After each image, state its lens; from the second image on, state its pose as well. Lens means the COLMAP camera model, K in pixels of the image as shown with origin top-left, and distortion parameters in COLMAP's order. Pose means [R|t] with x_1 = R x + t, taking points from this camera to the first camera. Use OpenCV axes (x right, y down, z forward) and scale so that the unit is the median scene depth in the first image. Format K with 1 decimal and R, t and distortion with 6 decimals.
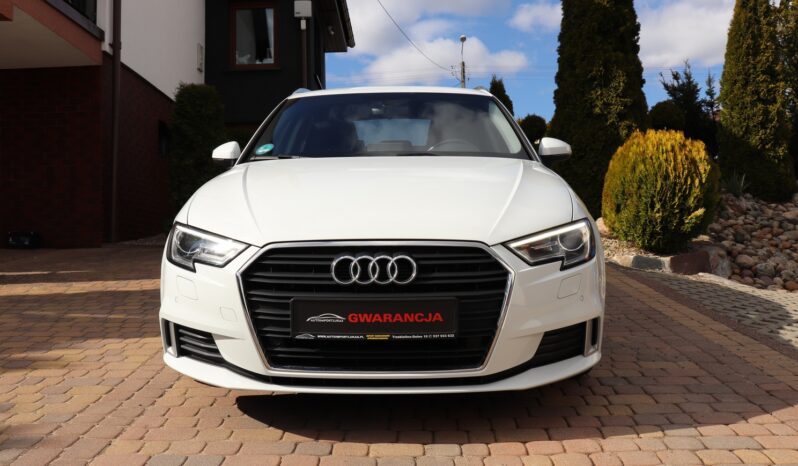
lens RADIAL K [[704.7, 0, 385.1], [0, 704.7, 237.0], [0, 0, 1]] dist [-0.044737, 0.003315]
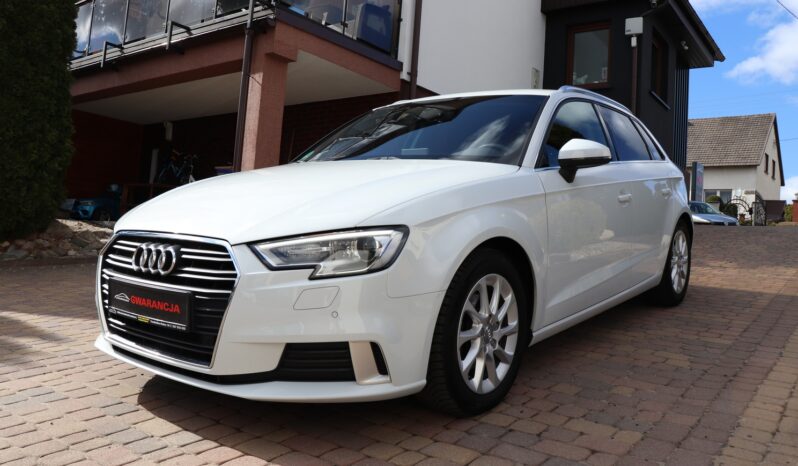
lens RADIAL K [[672.3, 0, 399.0], [0, 672.3, 233.0], [0, 0, 1]] dist [-0.172679, 0.179554]
pose [[0.807776, 0.058438, -0.586586, 0.854901], [-0.076735, 0.997031, -0.006343, -0.015629], [0.584474, 0.050136, 0.809862, 0.377285]]
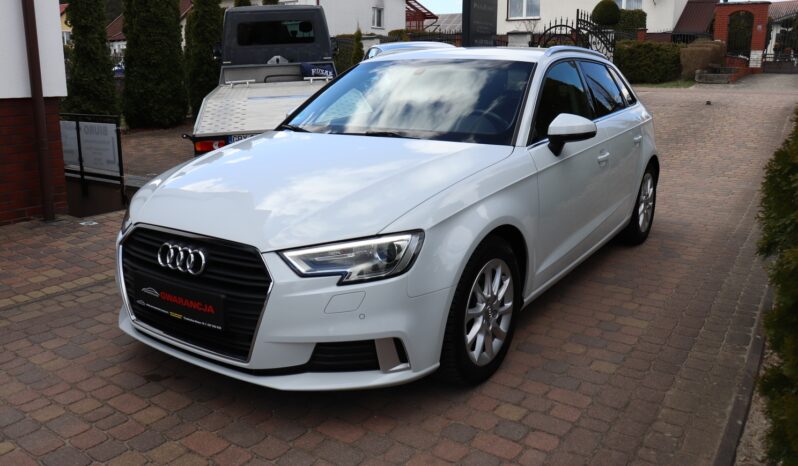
lens RADIAL K [[672.3, 0, 399.0], [0, 672.3, 233.0], [0, 0, 1]] dist [-0.172679, 0.179554]
pose [[0.848396, 0.135300, -0.511779, 0.807354], [-0.063555, 0.985826, 0.155267, -0.178999], [0.525532, -0.099202, 0.844970, 0.262757]]
